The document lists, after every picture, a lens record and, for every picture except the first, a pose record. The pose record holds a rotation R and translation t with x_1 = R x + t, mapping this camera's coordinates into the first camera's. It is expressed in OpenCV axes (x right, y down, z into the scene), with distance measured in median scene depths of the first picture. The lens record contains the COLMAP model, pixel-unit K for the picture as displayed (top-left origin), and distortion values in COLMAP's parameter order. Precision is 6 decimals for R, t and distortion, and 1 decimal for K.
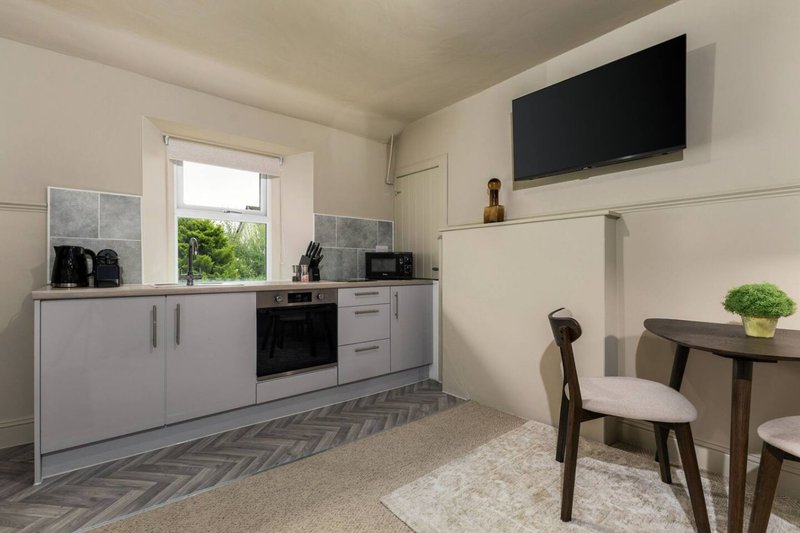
lens RADIAL K [[359.1, 0, 400.0], [0, 359.1, 266.5], [0, 0, 1]] dist [0.000230, -0.000375]
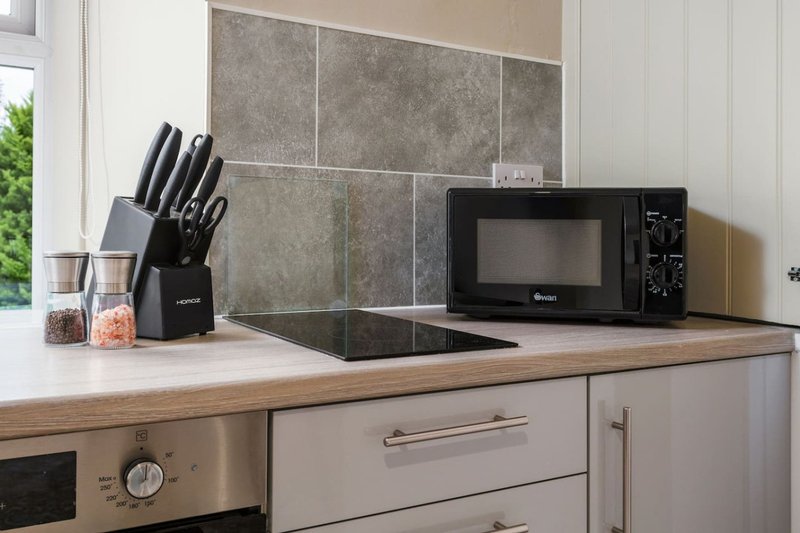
lens RADIAL K [[750.1, 0, 399.0], [0, 750.1, 228.9], [0, 0, 1]] dist [0.003457, -0.005465]
pose [[0.988594, 0.011586, -0.150160, -0.069860], [-0.012476, 0.999910, -0.004982, -0.015654], [0.150089, 0.006798, 0.988649, 0.668893]]
